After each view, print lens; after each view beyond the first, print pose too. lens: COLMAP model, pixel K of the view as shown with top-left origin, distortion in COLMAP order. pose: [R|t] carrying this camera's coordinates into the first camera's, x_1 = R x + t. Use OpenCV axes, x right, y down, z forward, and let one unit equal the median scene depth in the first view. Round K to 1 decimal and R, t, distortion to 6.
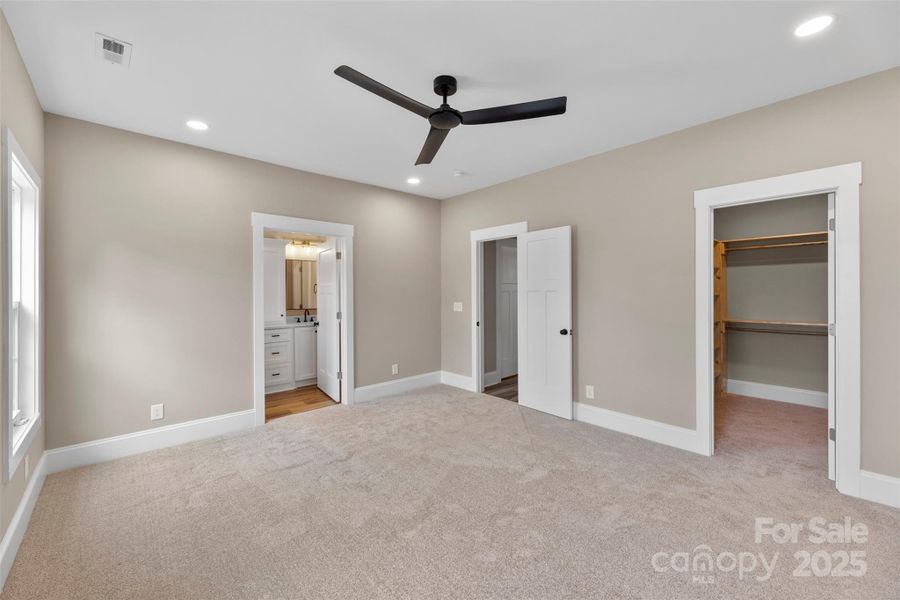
lens RADIAL K [[358.4, 0, 447.8], [0, 358.4, 295.6], [0, 0, 1]] dist [-0.000944, -0.000189]
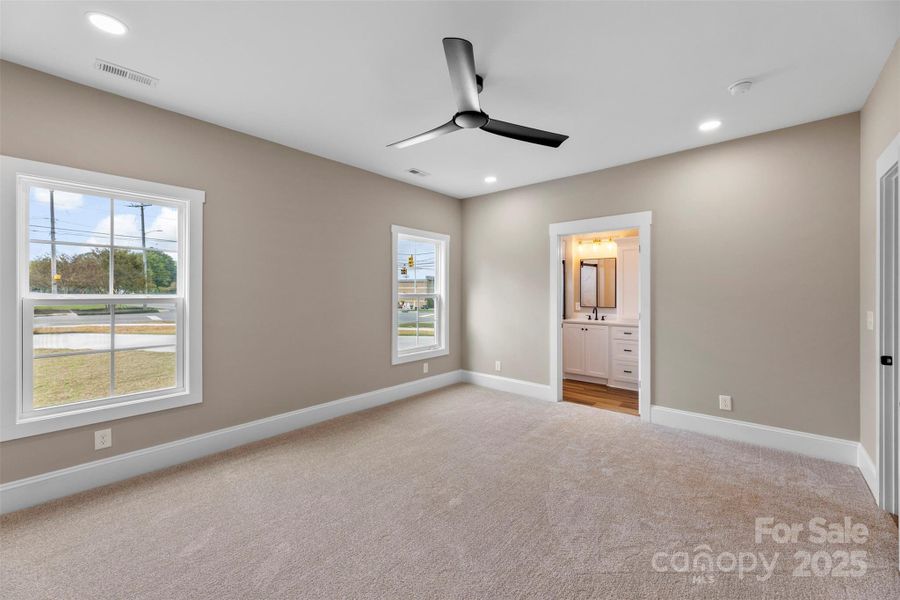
lens RADIAL K [[358.4, 0, 447.8], [0, 358.4, 295.6], [0, 0, 1]] dist [-0.000944, -0.000189]
pose [[0.117391, 0.024609, -0.992781, 0.591914], [-0.007060, 0.999688, 0.023945, -0.016065], [0.993061, 0.004198, 0.117528, 0.489135]]
